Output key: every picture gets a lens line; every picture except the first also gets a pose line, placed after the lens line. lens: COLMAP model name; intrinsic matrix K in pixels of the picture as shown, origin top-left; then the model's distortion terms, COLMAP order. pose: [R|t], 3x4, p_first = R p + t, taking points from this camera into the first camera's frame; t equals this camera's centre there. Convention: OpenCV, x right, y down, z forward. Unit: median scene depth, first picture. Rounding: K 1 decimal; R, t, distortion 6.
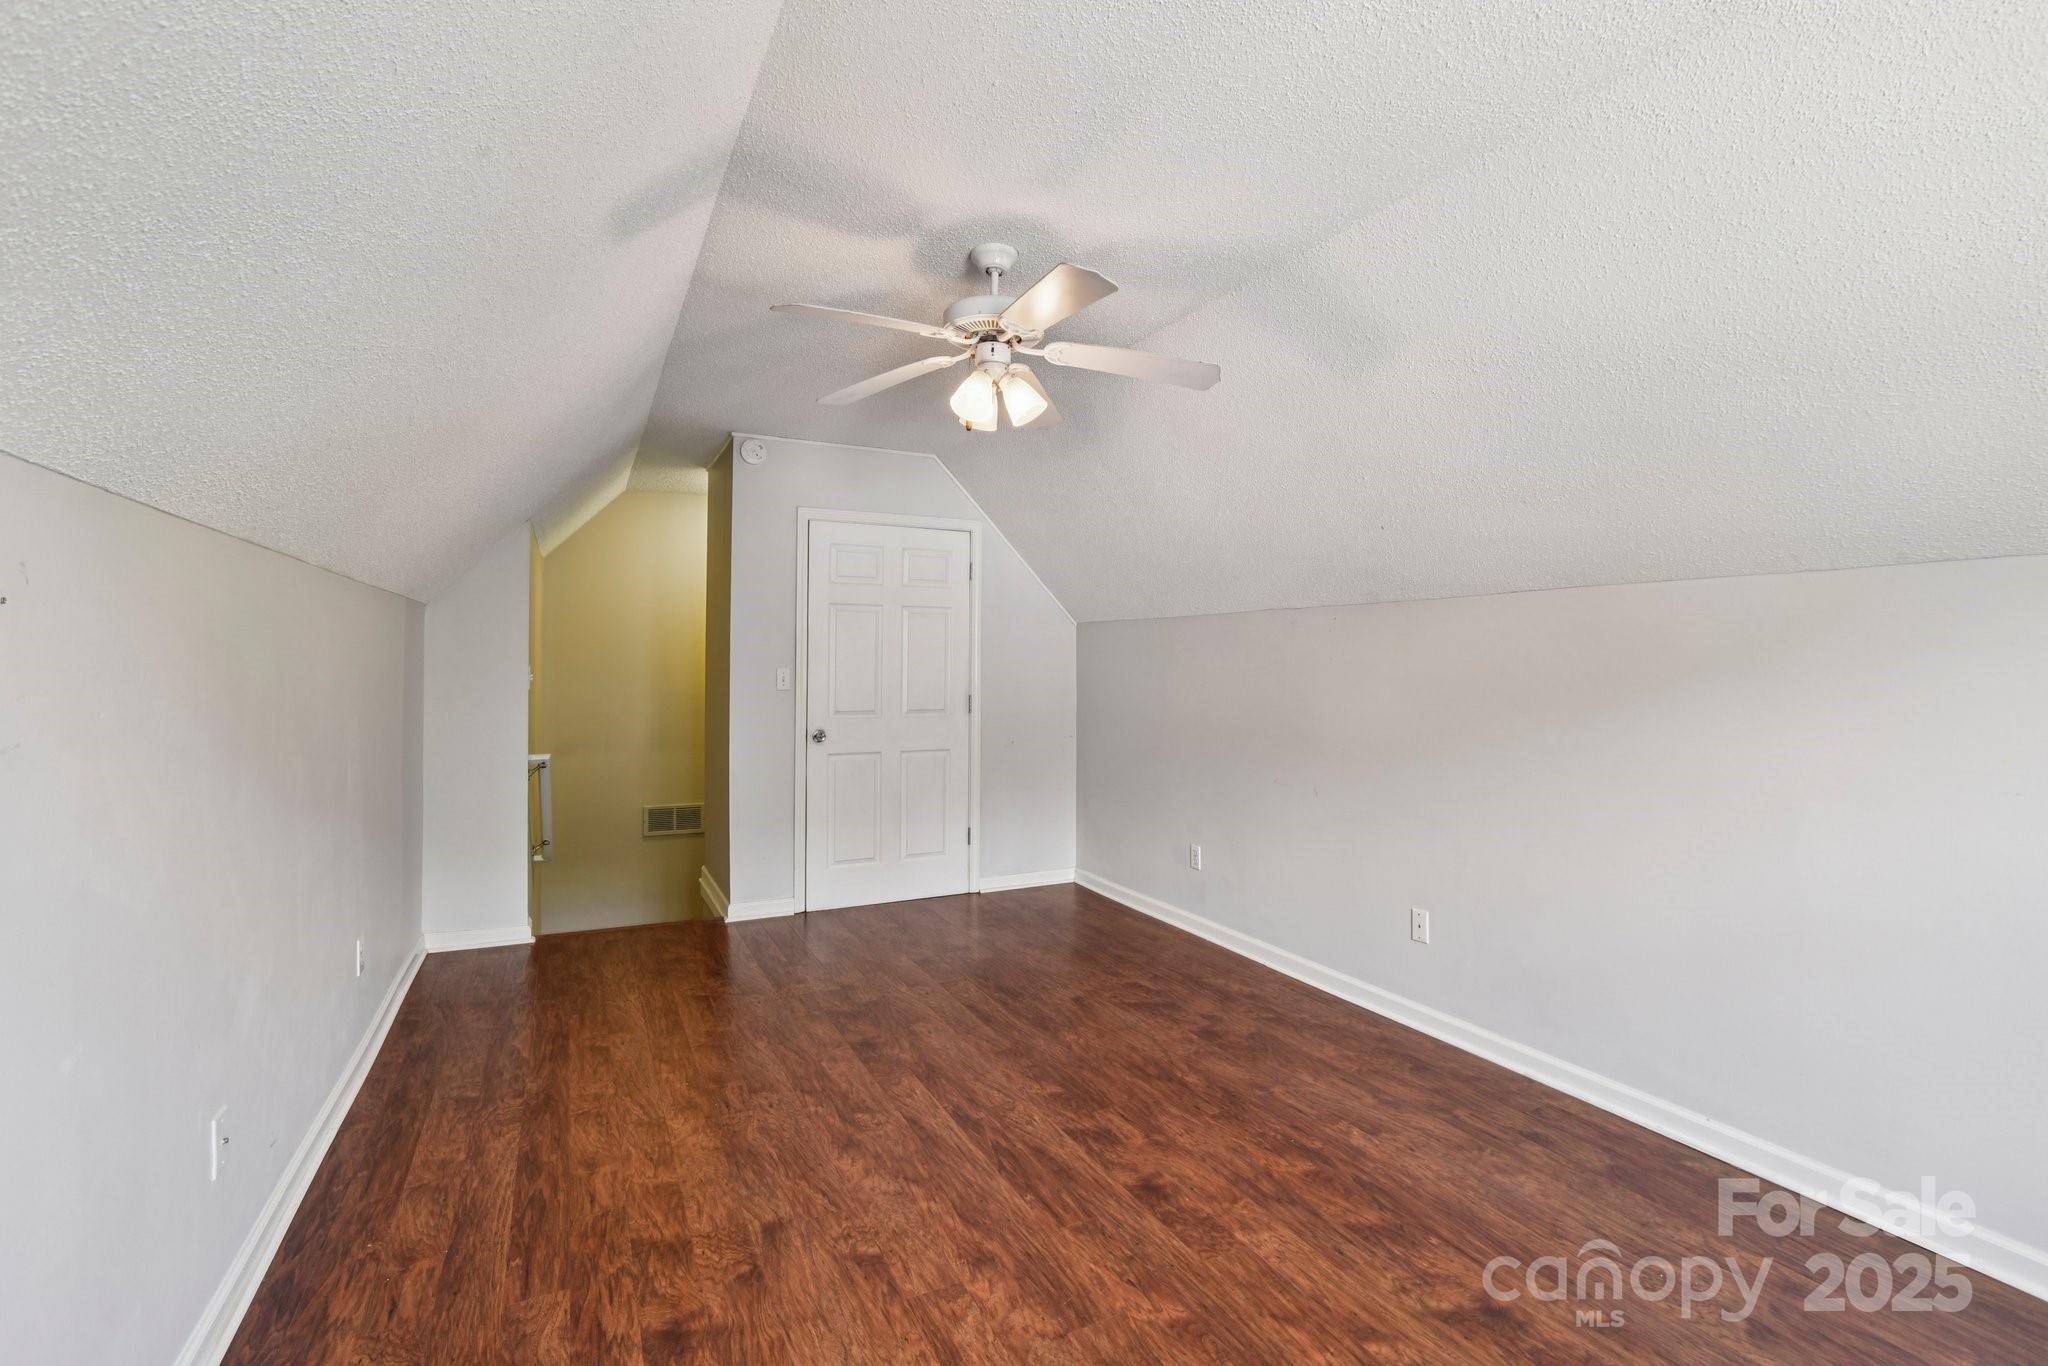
lens RADIAL K [[899.0, 0, 1044.9], [0, 899.0, 683.4], [0, 0, 1]] dist [-0.045037, 0.014559]
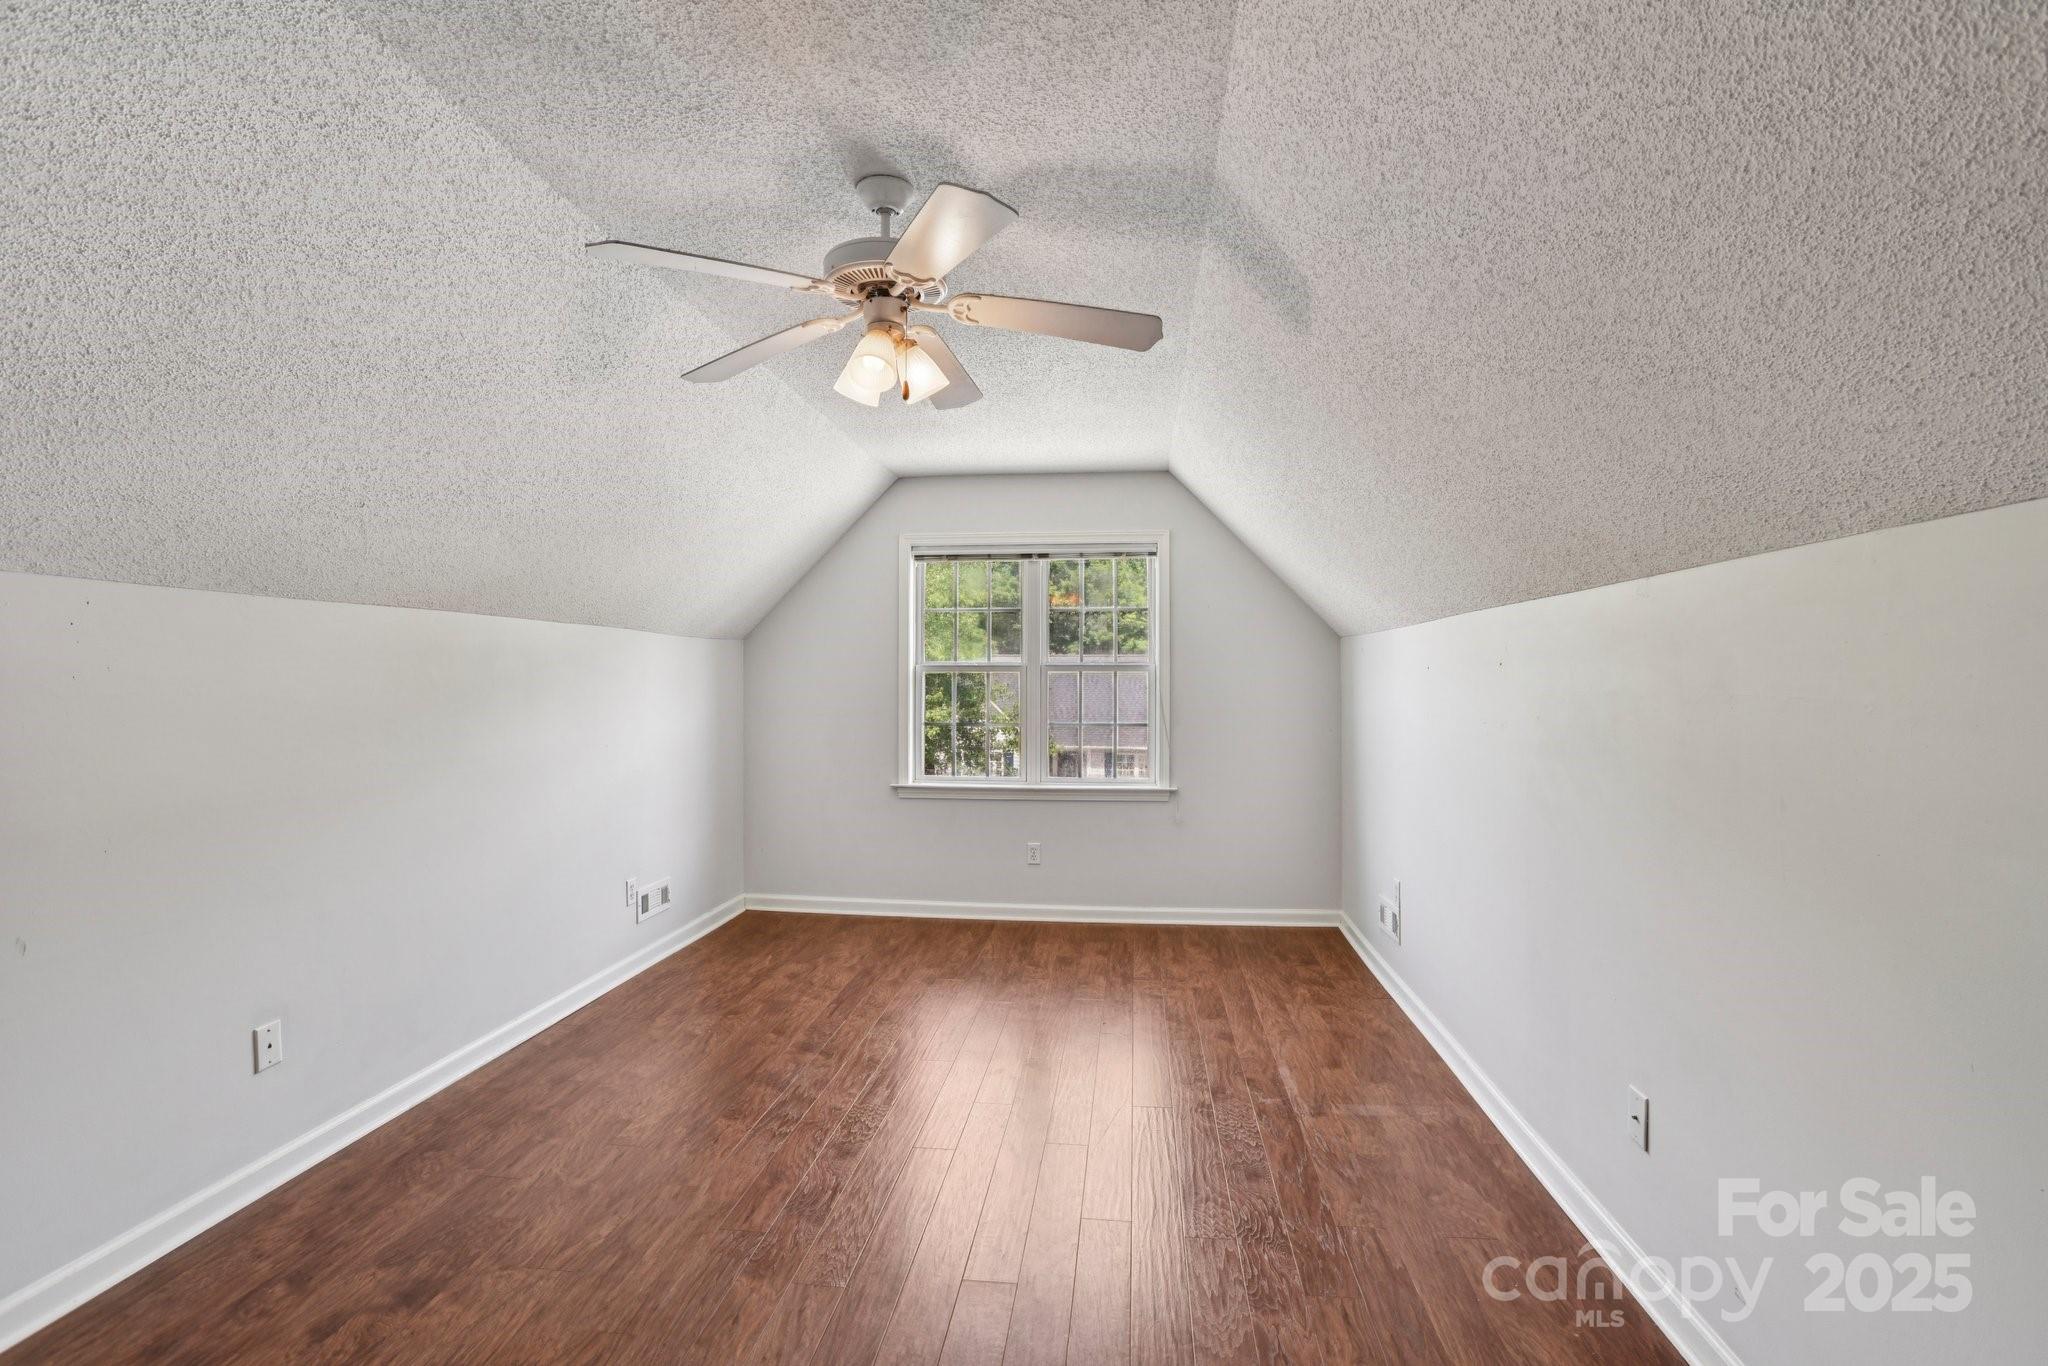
lens RADIAL K [[899.0, 0, 1044.9], [0, 899.0, 683.4], [0, 0, 1]] dist [-0.045037, 0.014559]
pose [[-0.832773, -0.006502, 0.553577, -0.576887], [0.005861, 0.999771, 0.020559, -0.034951], [-0.553584, 0.020365, -0.832544, 1.452009]]
